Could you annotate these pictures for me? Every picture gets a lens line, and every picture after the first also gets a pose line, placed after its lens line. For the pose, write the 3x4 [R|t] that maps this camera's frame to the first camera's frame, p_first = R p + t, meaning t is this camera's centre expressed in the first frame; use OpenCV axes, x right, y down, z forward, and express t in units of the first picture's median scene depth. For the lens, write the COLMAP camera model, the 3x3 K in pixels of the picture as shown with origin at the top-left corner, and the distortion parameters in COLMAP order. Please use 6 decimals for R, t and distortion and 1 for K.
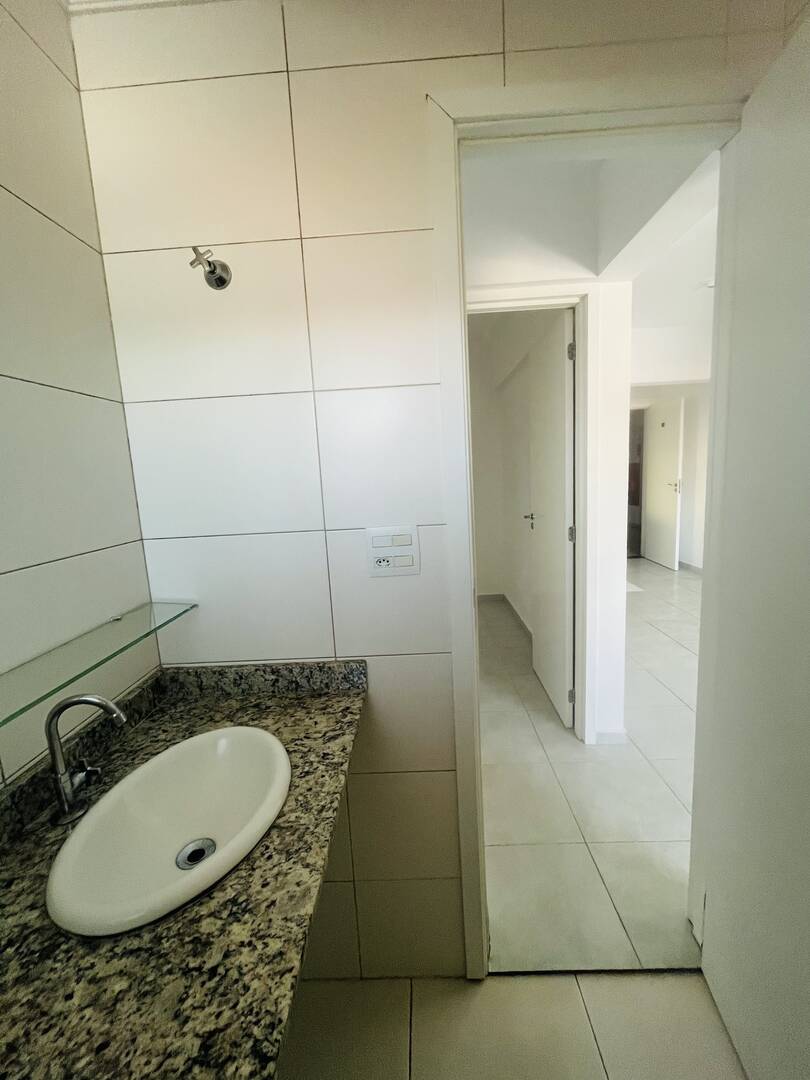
lens RADIAL K [[438.1, 0, 406.4], [0, 438.1, 537.9], [0, 0, 1]] dist [-0.000874, 0.000185]
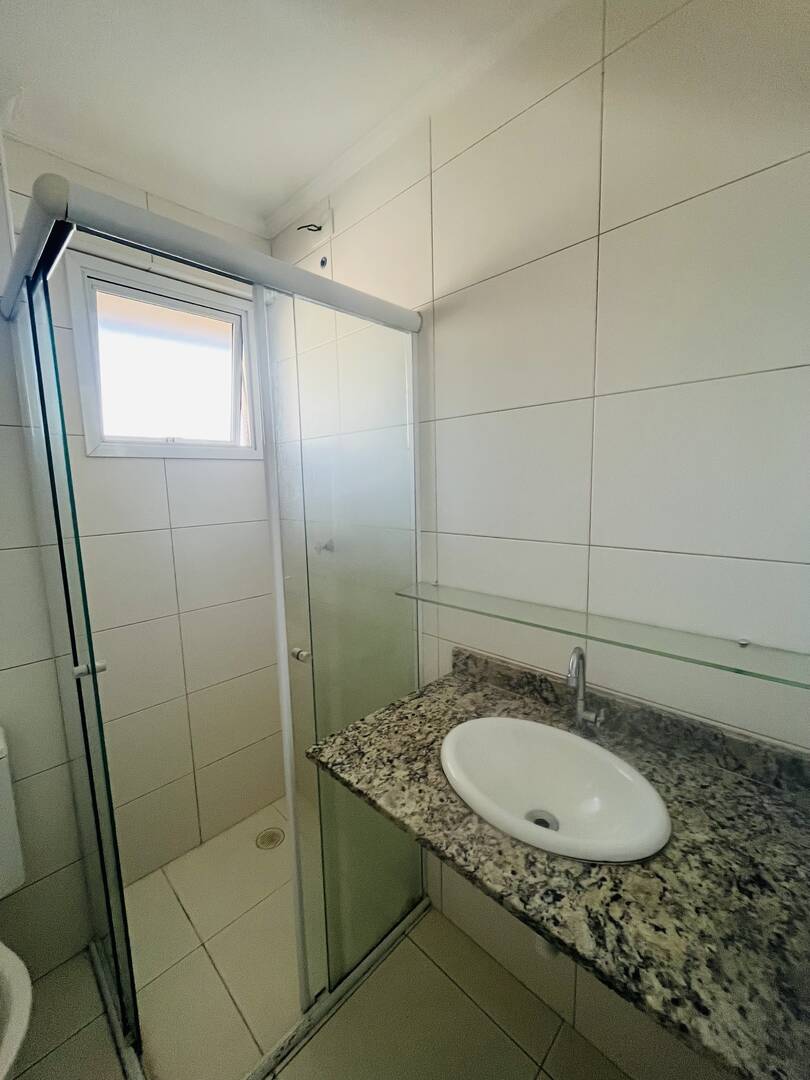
lens RADIAL K [[438.1, 0, 406.4], [0, 438.1, 537.9], [0, 0, 1]] dist [-0.000874, 0.000185]
pose [[-0.674421, 0.167575, -0.719079, 0.390494], [-0.048184, 0.961839, 0.269340, -0.233914], [0.736773, 0.216296, -0.640611, 1.169813]]
